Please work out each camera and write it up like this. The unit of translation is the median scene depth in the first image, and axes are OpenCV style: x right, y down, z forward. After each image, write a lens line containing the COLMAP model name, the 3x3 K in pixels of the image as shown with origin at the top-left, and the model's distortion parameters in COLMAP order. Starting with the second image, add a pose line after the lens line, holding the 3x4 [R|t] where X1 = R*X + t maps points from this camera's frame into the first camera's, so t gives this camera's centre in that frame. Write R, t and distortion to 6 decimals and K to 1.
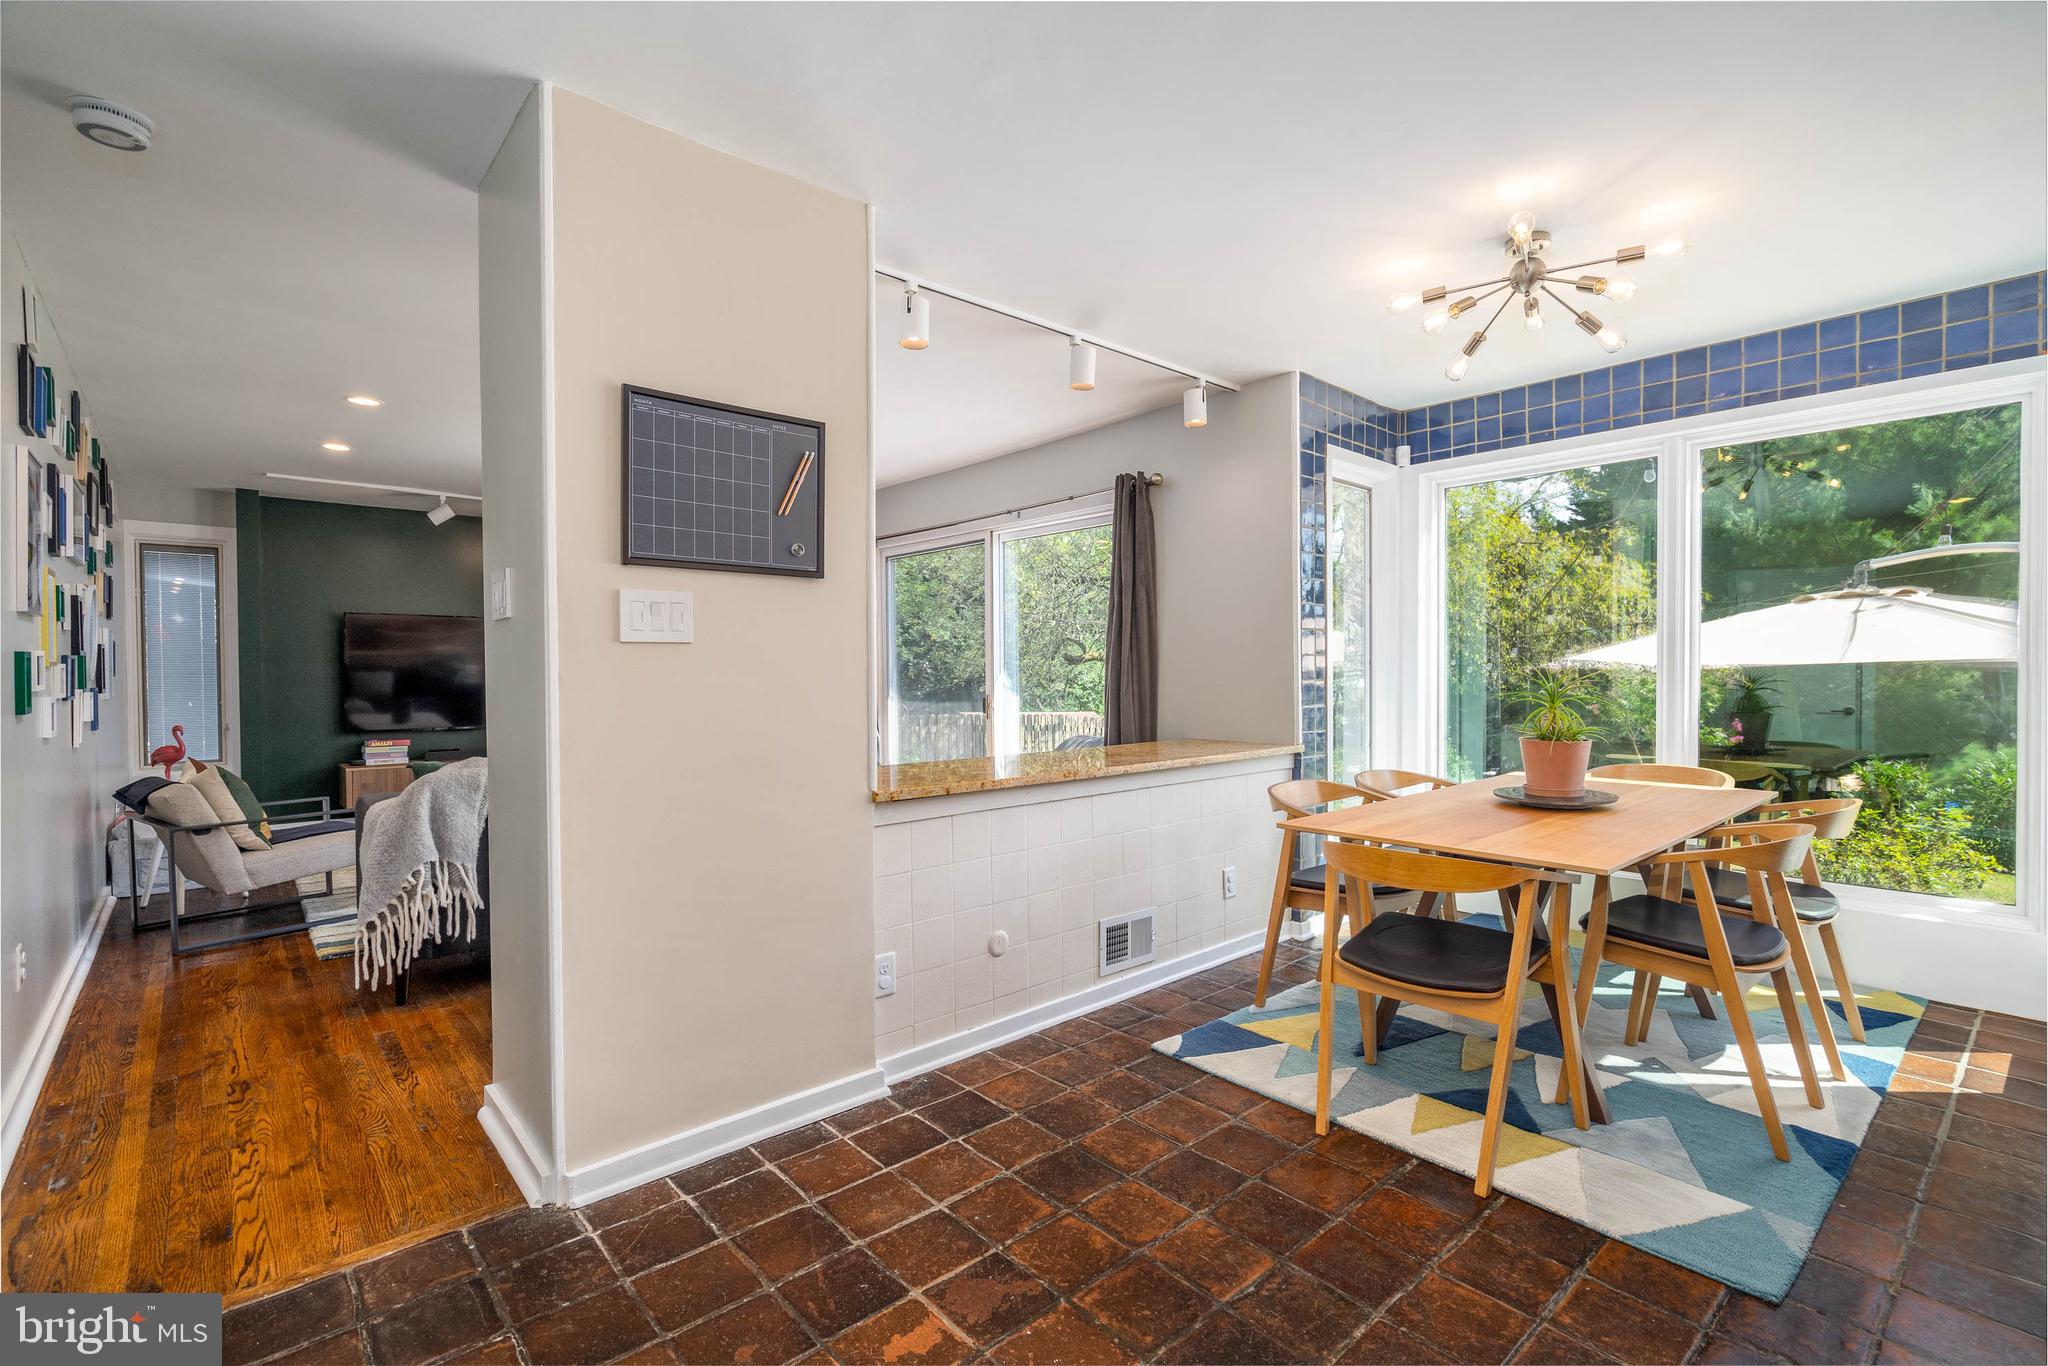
lens RADIAL K [[934.8, 0, 1020.1], [0, 934.8, 682.8], [0, 0, 1]] dist [-0.001739, -0.000100]
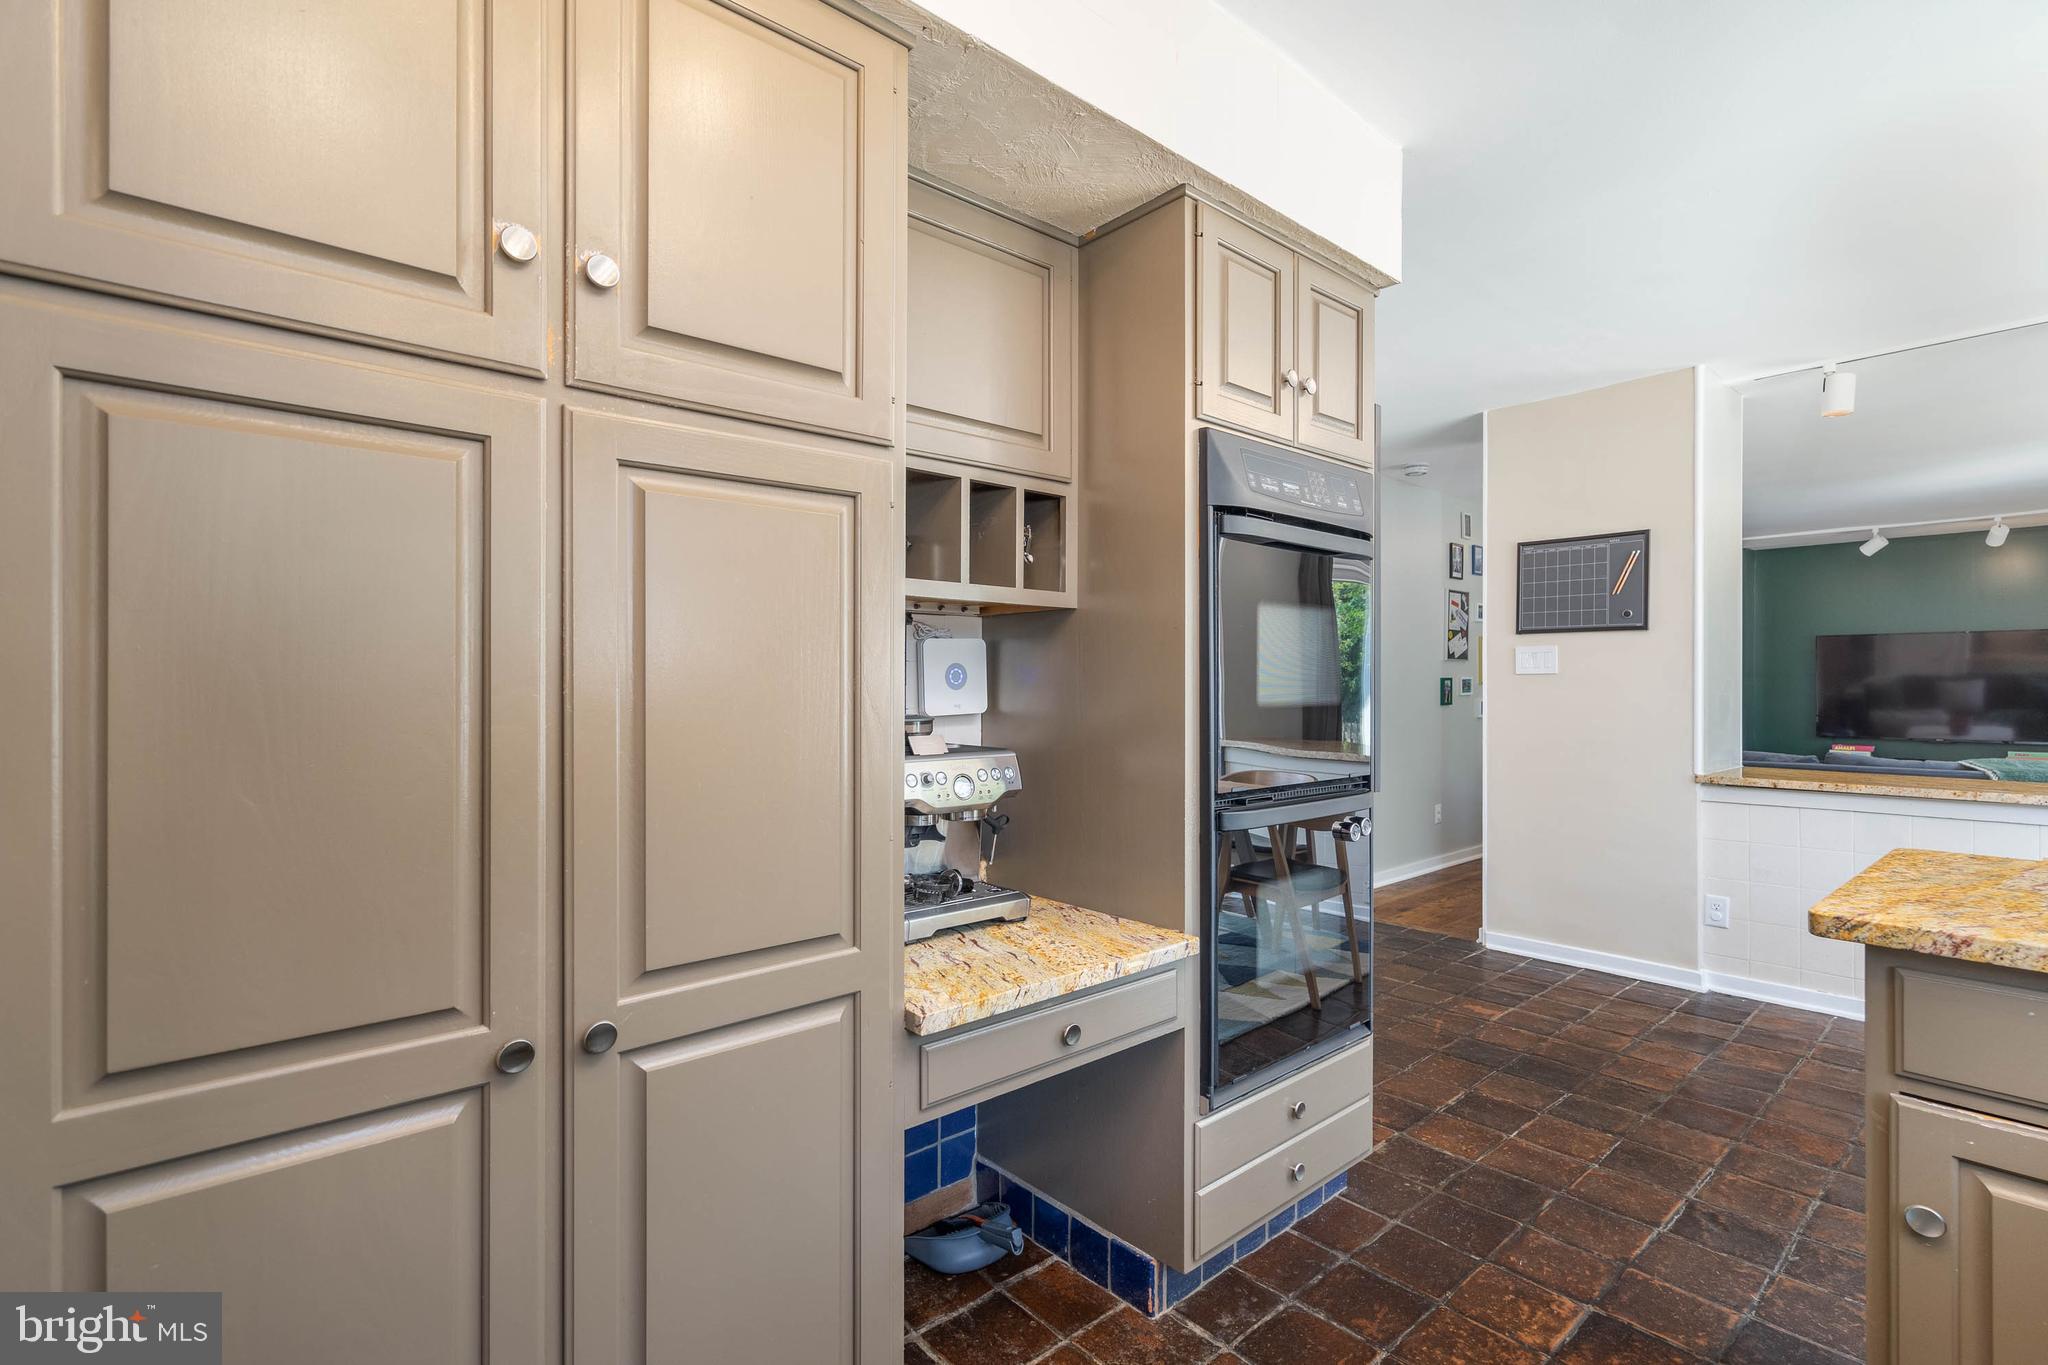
lens RADIAL K [[939.6, 0, 1037.7], [0, 939.6, 683.7], [0, 0, 1]] dist [0.000888, 0.000583]
pose [[0.000159, 0.004940, -0.999988, 0.855314], [-0.013360, 0.999899, 0.004938, -0.011117], [0.999911, 0.013359, 0.000225, -0.002978]]
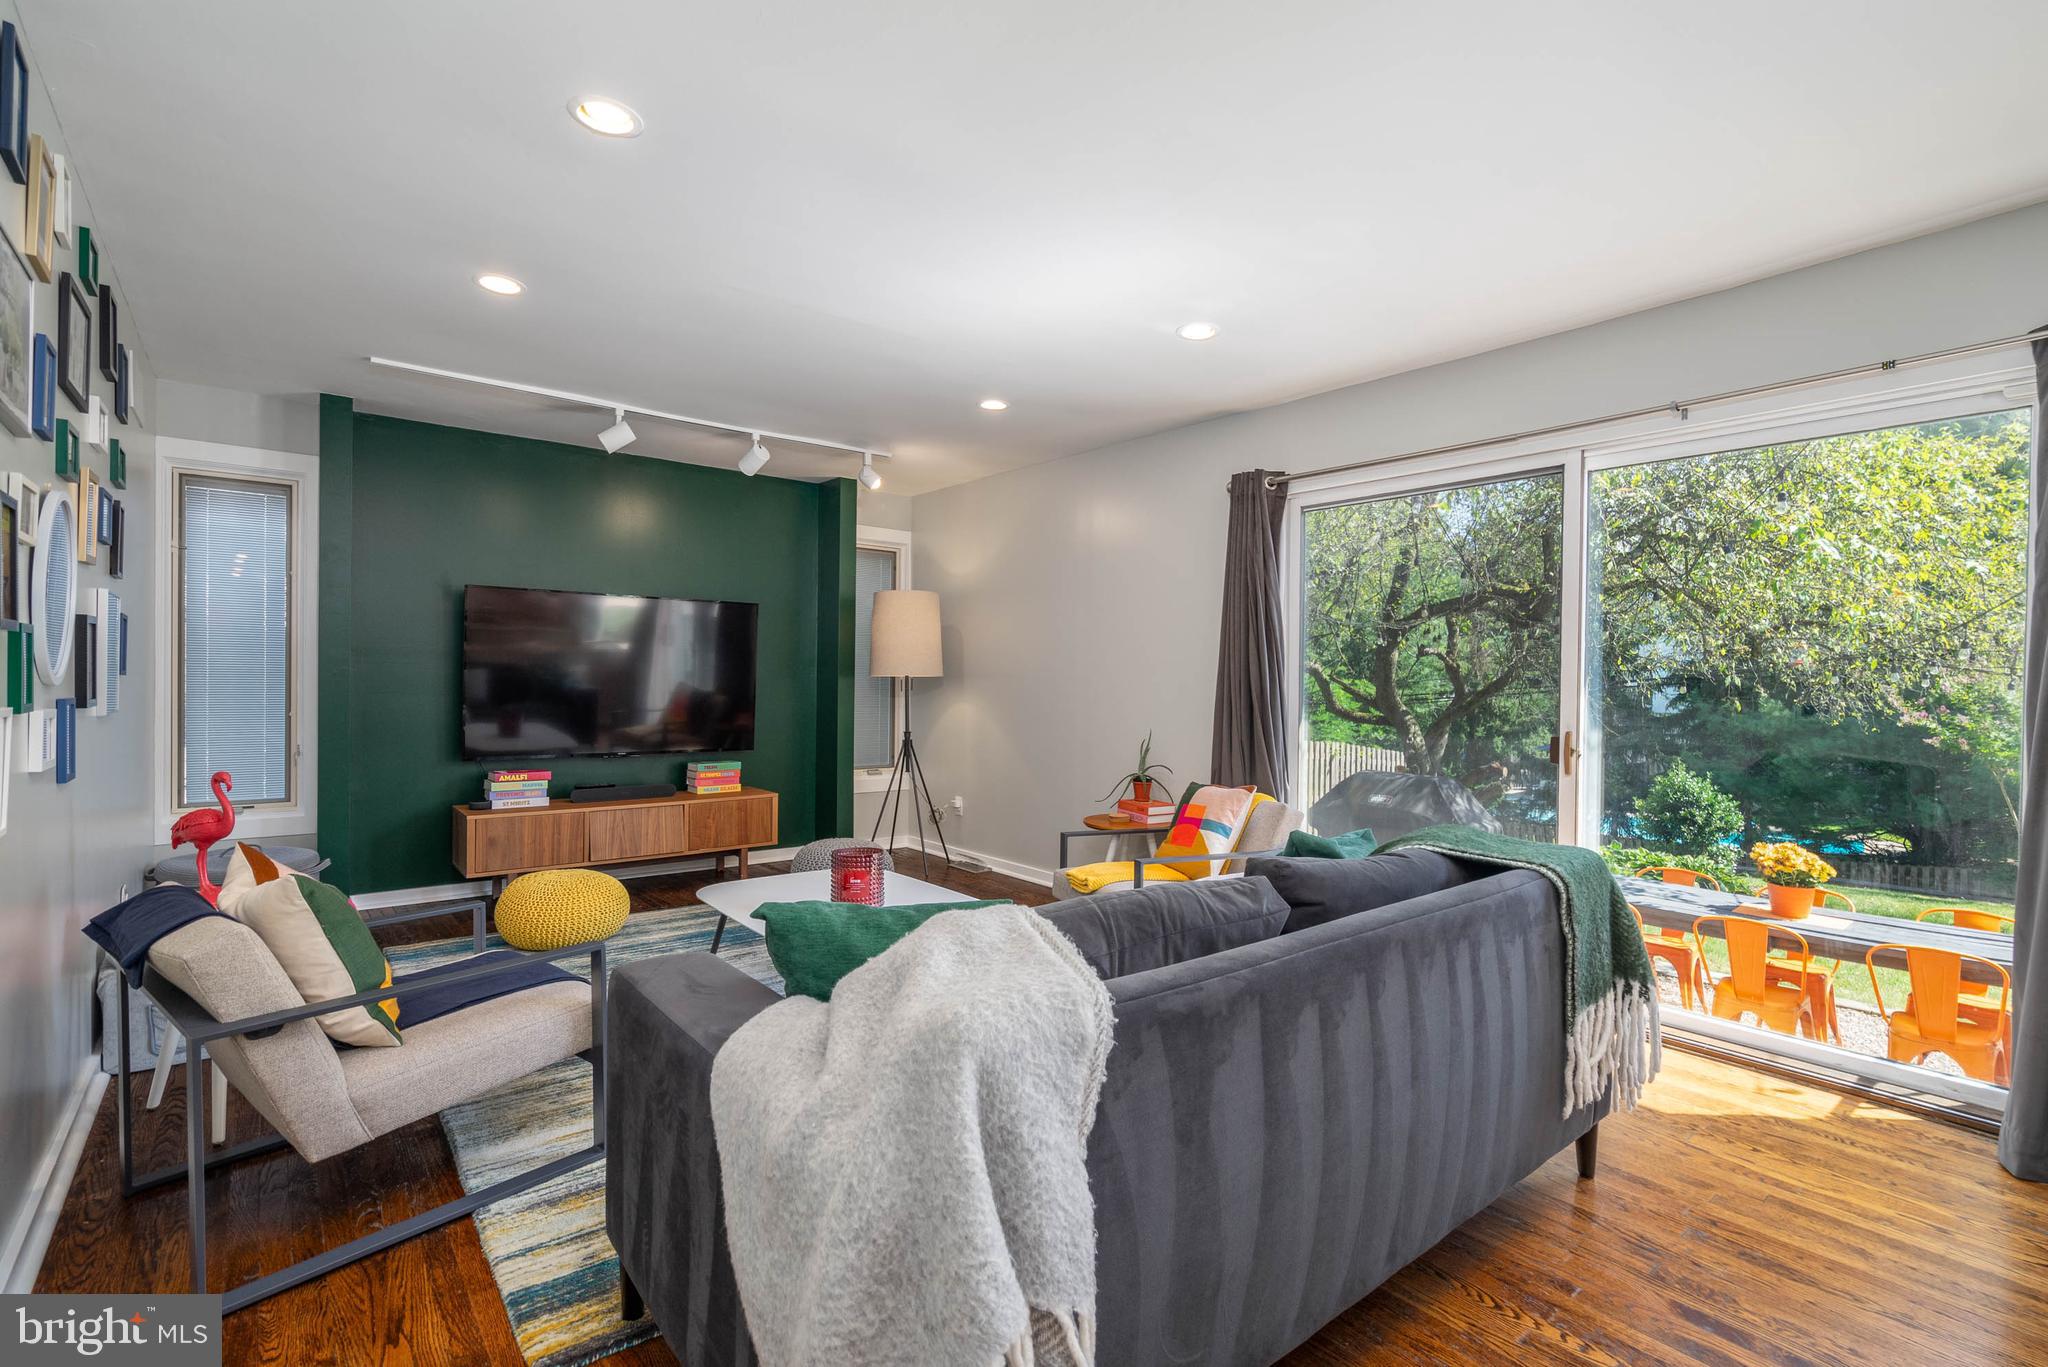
lens RADIAL K [[954.6, 0, 1011.6], [0, 954.6, 685.1], [0, 0, 1]] dist [-0.000840, 0.000357]
pose [[0.998450, 0.019239, -0.052225, -0.505881], [-0.019536, 0.999796, -0.005195, -0.010541], [0.052115, 0.006207, 0.998622, 0.570515]]
